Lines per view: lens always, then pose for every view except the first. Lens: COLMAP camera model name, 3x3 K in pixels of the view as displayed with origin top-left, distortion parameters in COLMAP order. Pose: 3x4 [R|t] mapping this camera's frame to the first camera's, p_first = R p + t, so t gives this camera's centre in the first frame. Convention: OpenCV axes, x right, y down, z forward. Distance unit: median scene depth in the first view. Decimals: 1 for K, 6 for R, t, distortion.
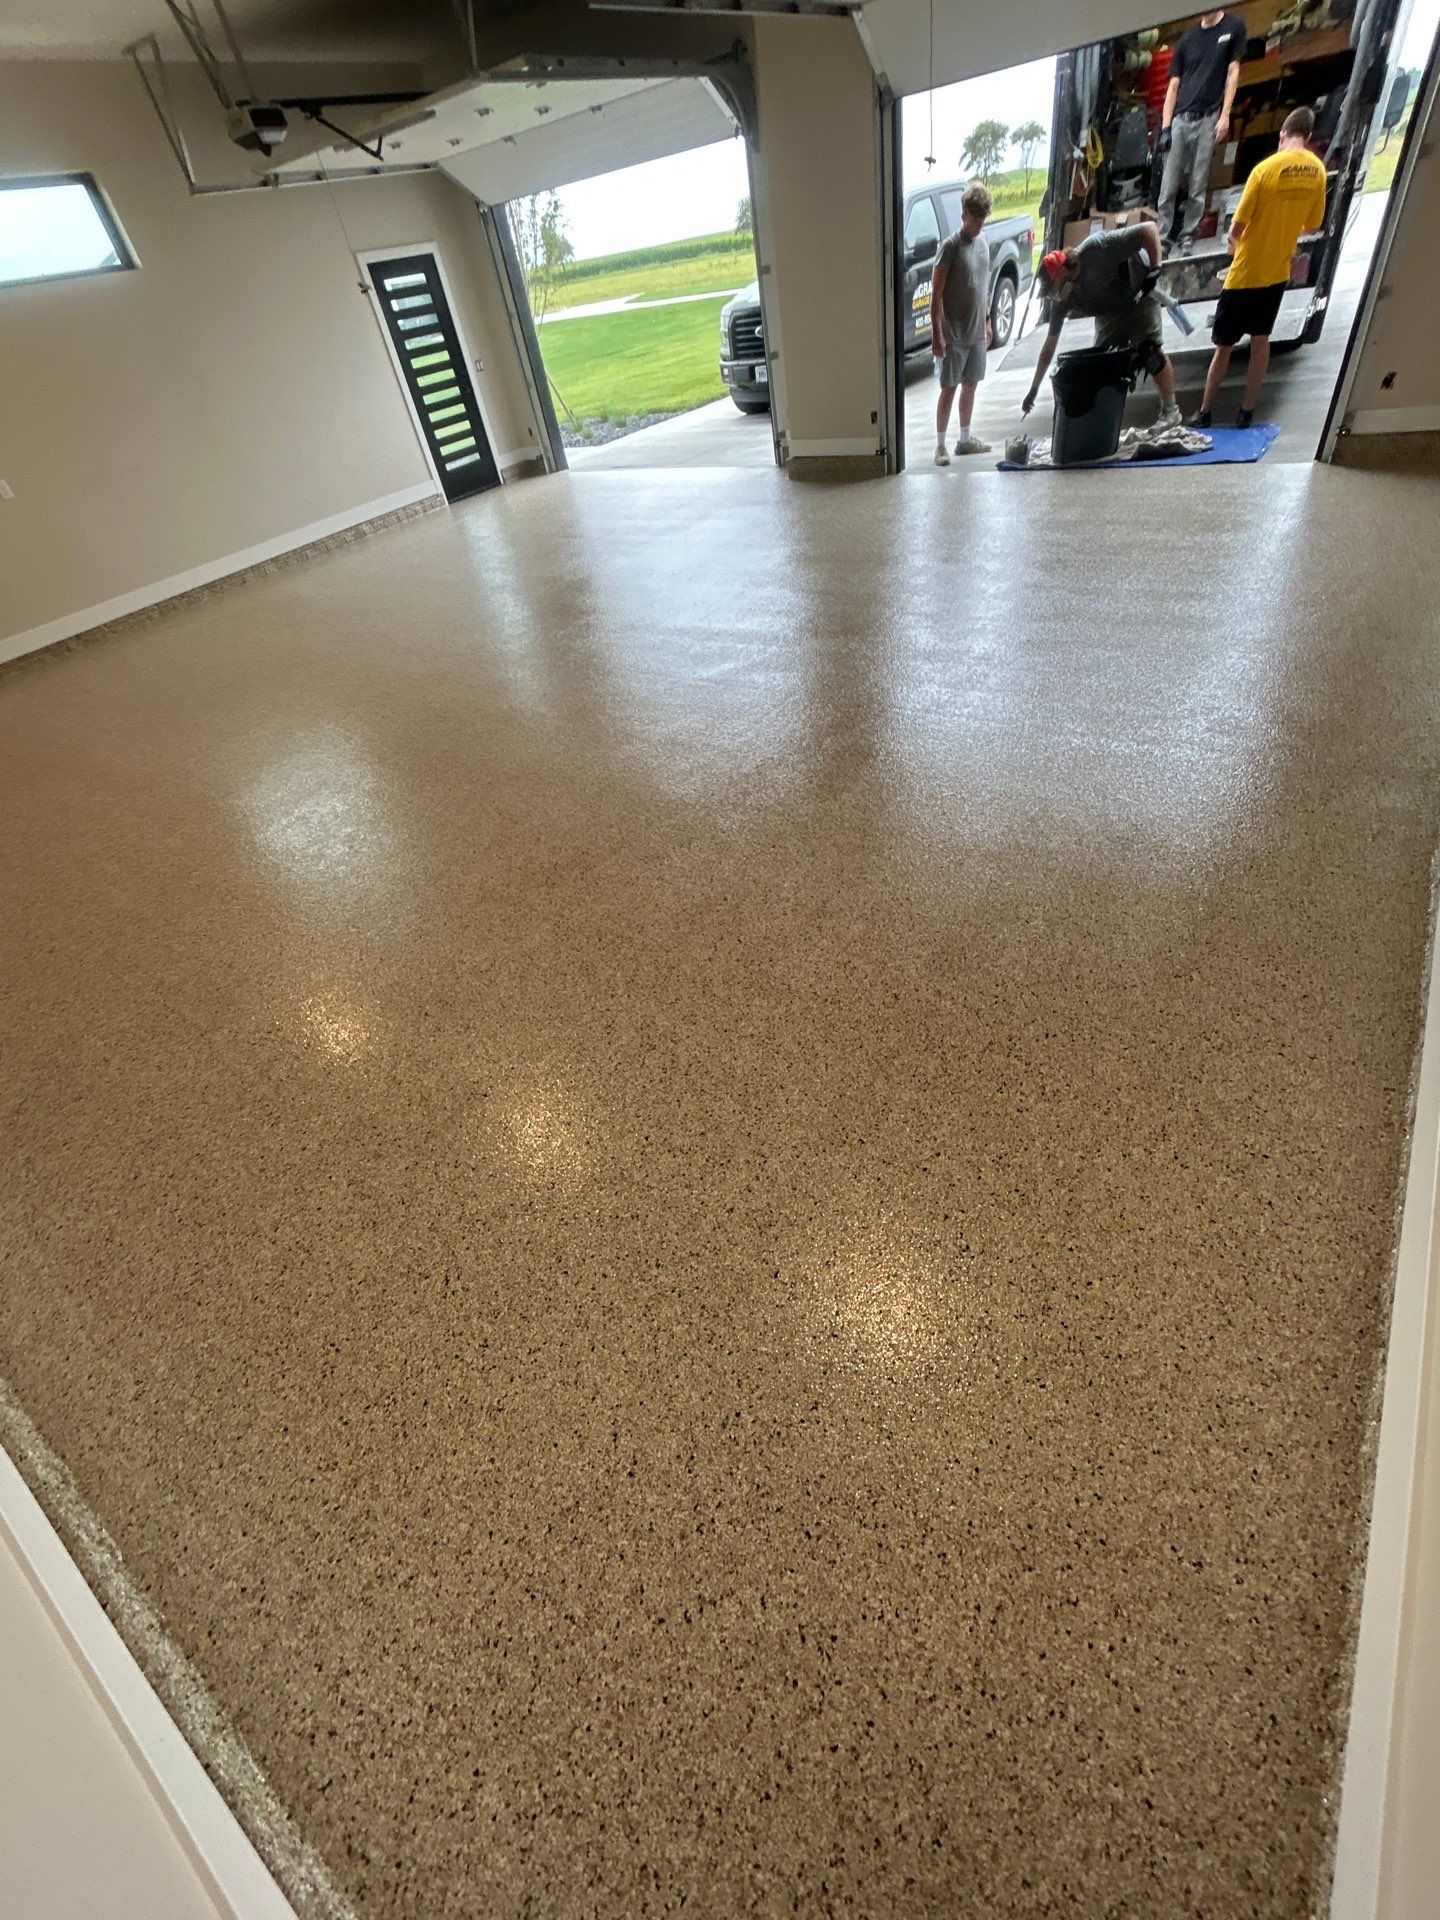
lens RADIAL K [[791.1, 0, 722.8], [0, 791.1, 958.0], [0, 0, 1]] dist [0.007251, -0.001652]
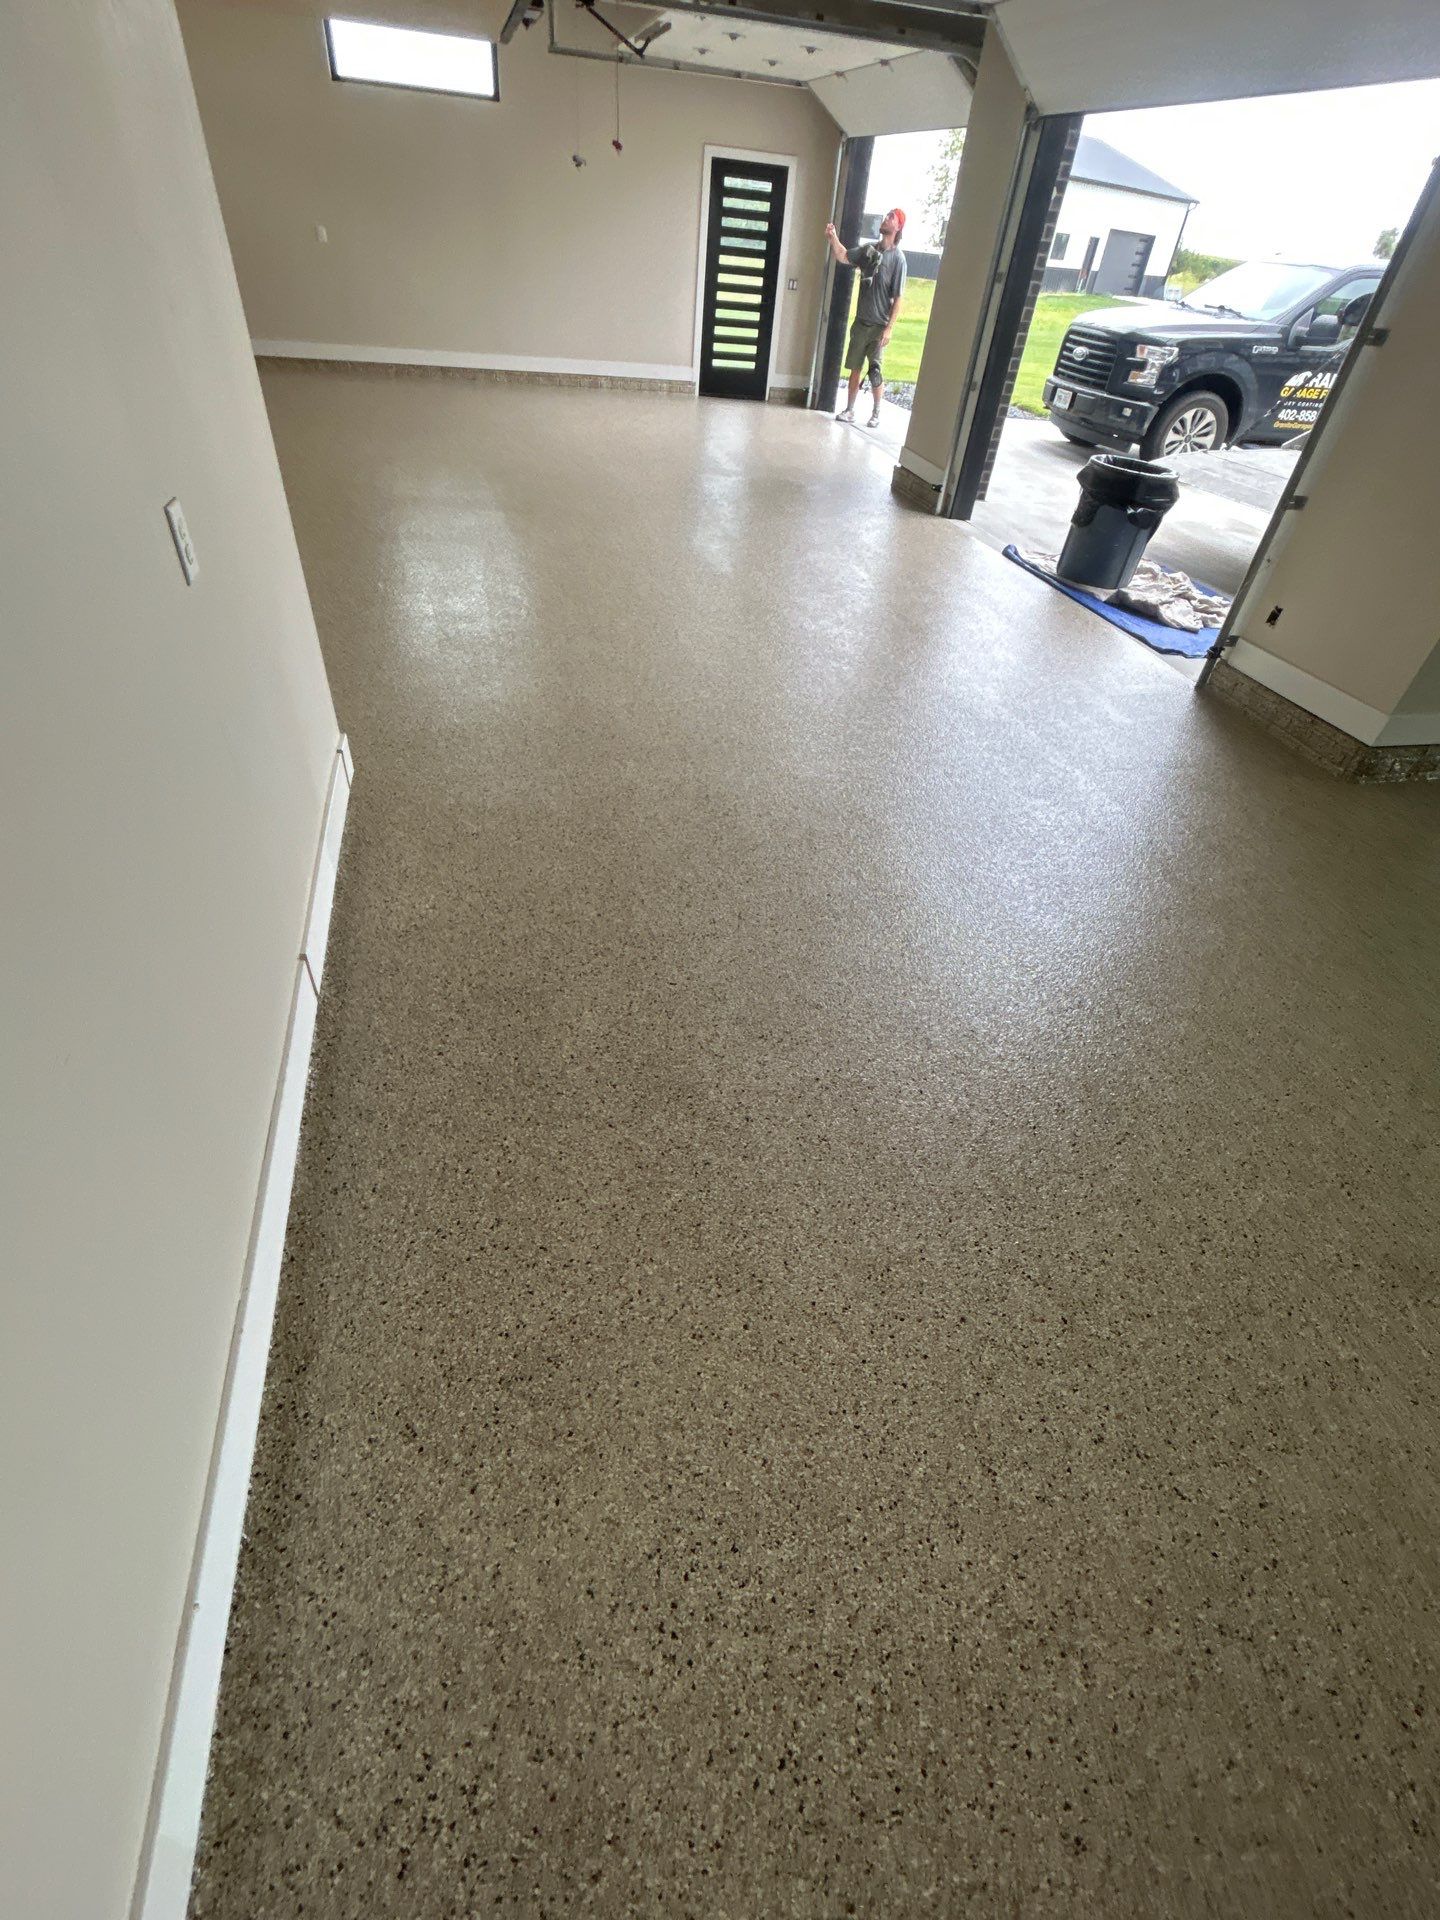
lens RADIAL K [[849.4, 0, 719.8], [0, 849.4, 963.3], [0, 0, 1]] dist [-0.001326, 0.001735]
pose [[0.722813, 0.595367, -0.350827, 0.556286], [-0.590275, 0.795911, 0.134541, -0.153727], [0.359328, 0.109836, 0.926725, 0.056879]]
